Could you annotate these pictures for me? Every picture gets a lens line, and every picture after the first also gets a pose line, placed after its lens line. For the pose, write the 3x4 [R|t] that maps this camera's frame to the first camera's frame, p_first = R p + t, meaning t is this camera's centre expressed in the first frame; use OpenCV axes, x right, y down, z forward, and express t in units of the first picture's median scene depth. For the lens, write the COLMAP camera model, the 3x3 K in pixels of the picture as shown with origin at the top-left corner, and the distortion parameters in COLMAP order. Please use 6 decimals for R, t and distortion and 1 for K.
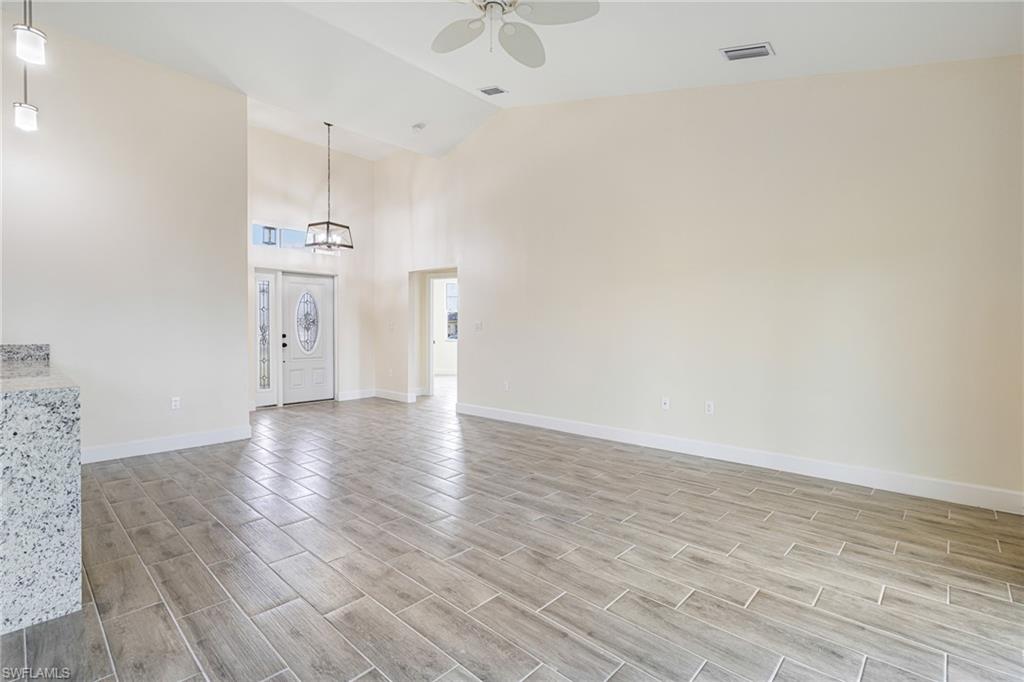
lens RADIAL K [[469.5, 0, 509.2], [0, 469.5, 335.2], [0, 0, 1]] dist [0.003502, 0.000253]
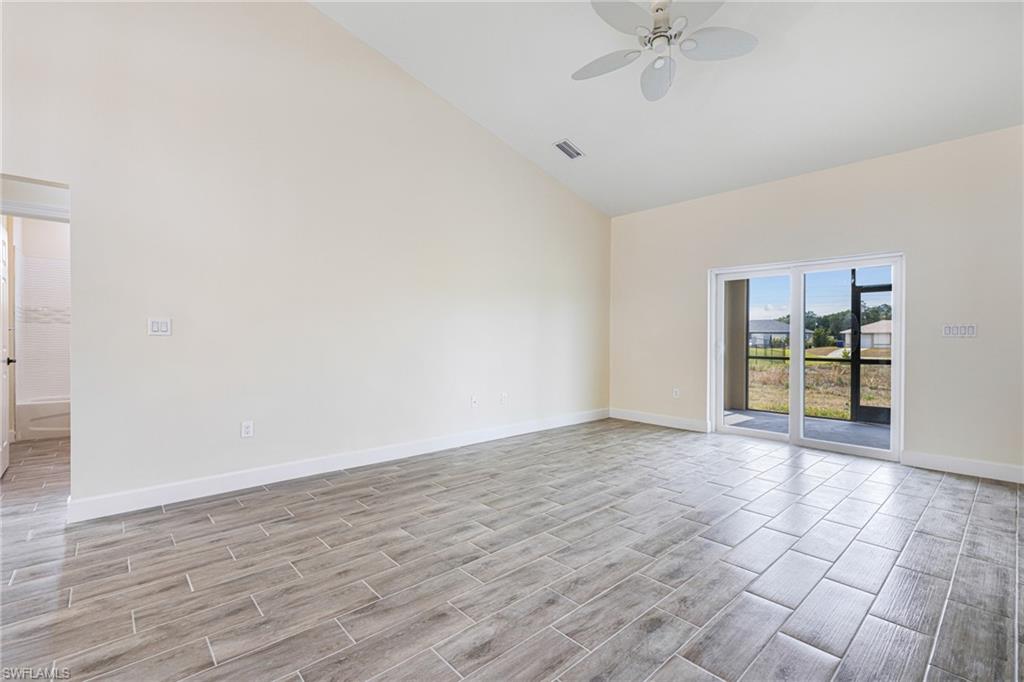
lens RADIAL K [[449.0, 0, 516.2], [0, 449.0, 342.1], [0, 0, 1]] dist [-0.001714, -0.000216]
pose [[0.081310, -0.008109, 0.996656, -0.971626], [0.008519, 0.999936, 0.007441, -0.005417], [-0.996652, 0.007886, 0.081374, 1.103199]]
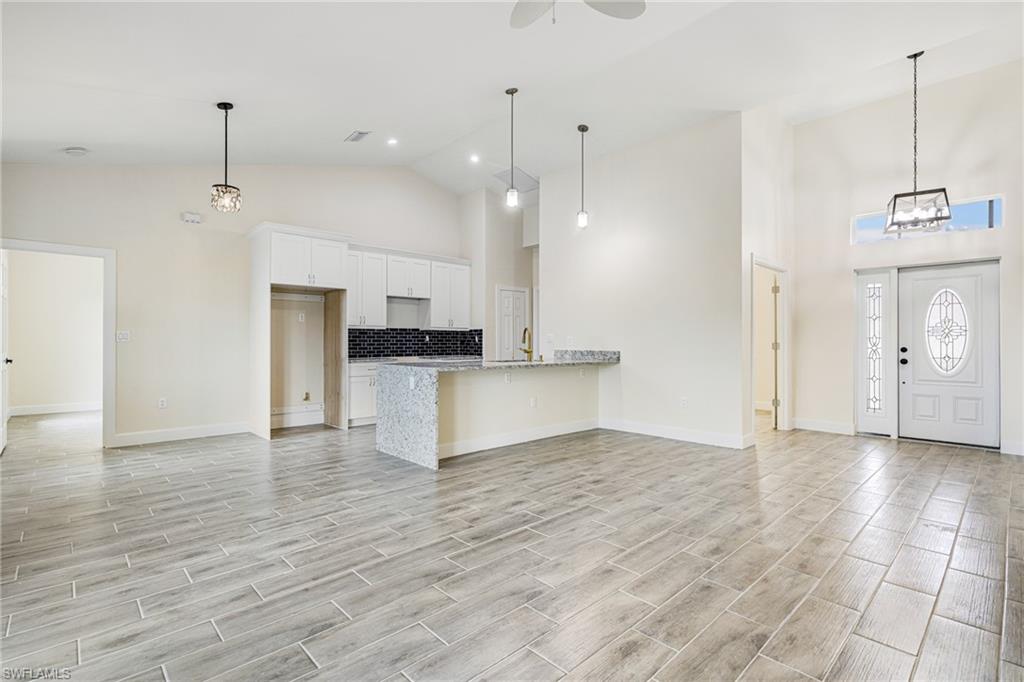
lens RADIAL K [[478.2, 0, 514.7], [0, 478.2, 336.3], [0, 0, 1]] dist [-0.003013, 0.009271]
pose [[-0.051080, -0.012191, -0.998620, 0.738652], [-0.012451, 0.999856, -0.011569, -0.008509], [0.998617, 0.011843, -0.051224, 0.845227]]
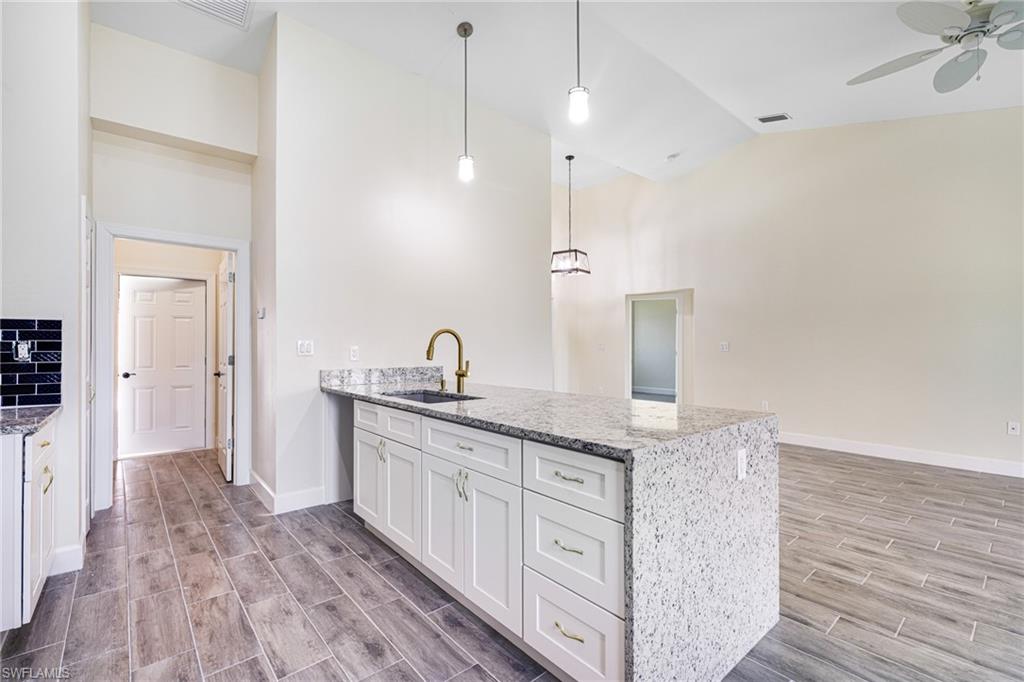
lens RADIAL K [[449.4, 0, 500.1], [0, 449.4, 344.0], [0, 0, 1]] dist [0.000299, -0.000306]
pose [[0.992259, -0.003168, -0.124143, -0.811238], [0.001337, 0.999889, -0.014825, -0.020793], [0.124176, 0.014544, 0.992154, -0.065668]]
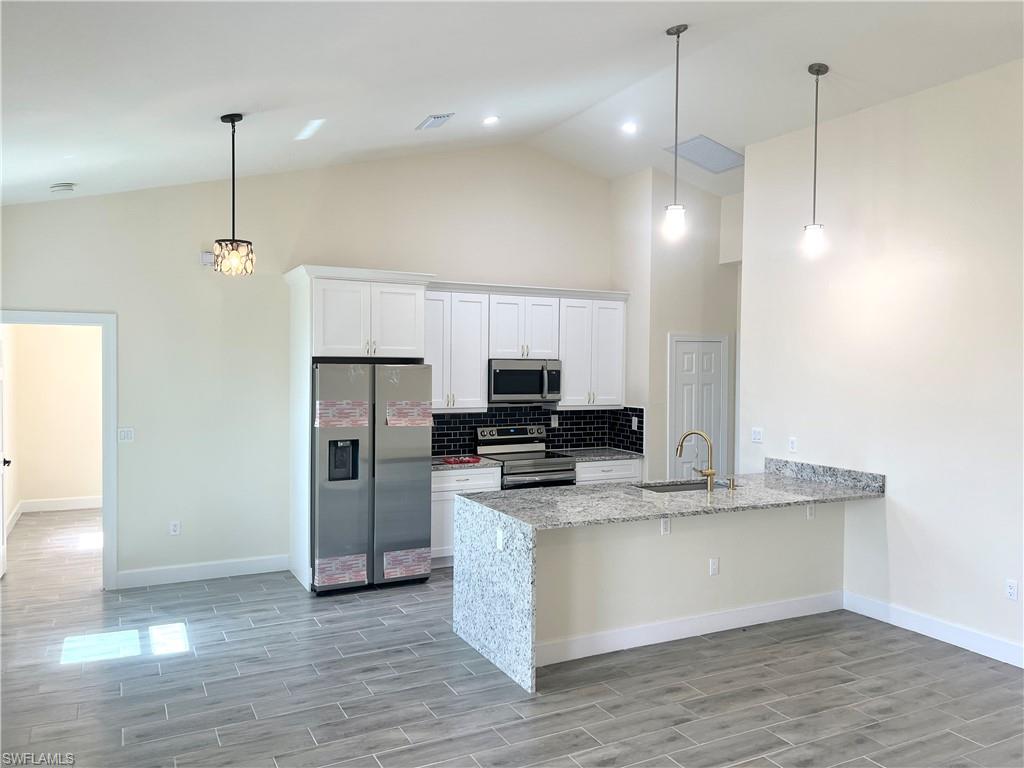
lens RADIAL K [[770.4, 0, 518.3], [0, 770.4, 379.0], [0, 0, 1]] dist [0.084768, -0.117320]
pose [[-0.324835, 0.017400, -0.945611, 0.673224], [-0.016397, 0.999577, 0.024026, -0.206939], [0.945629, 0.023310, -0.324412, 0.954753]]
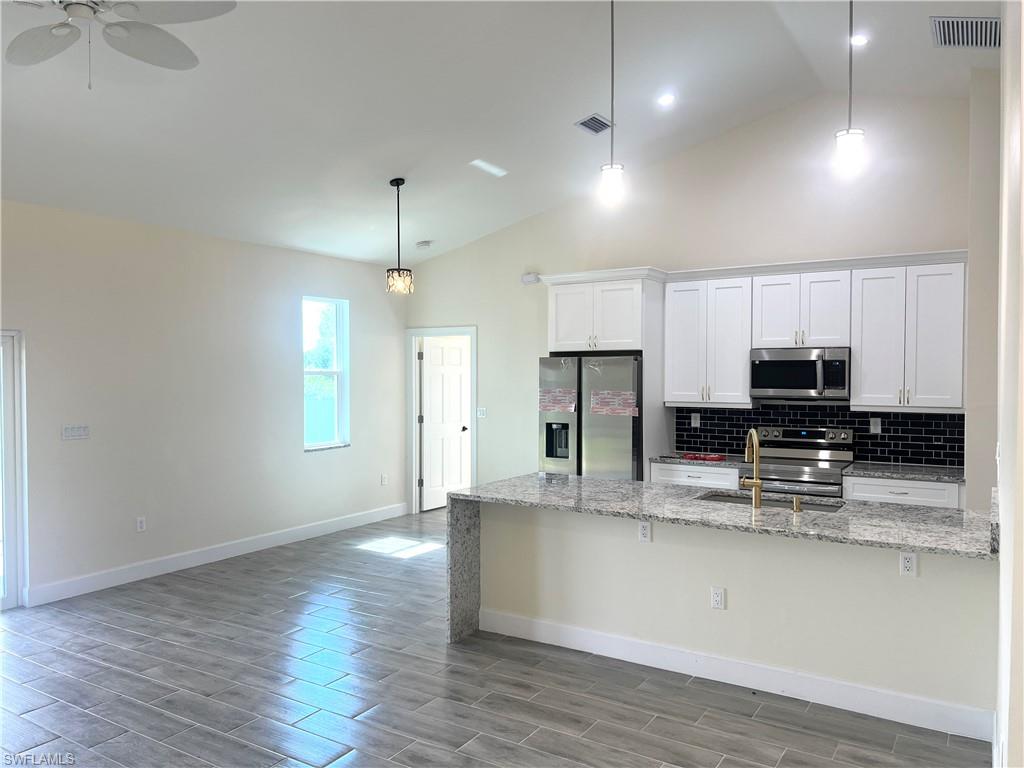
lens RADIAL K [[757.5, 0, 488.4], [0, 757.5, 384.0], [0, 0, 1]] dist [0.083491, -0.107949]
pose [[-0.981087, 0.005632, -0.193487, -0.335127], [0.000849, 0.999692, 0.024794, -0.169689], [0.193567, 0.024161, -0.980790, 1.944185]]
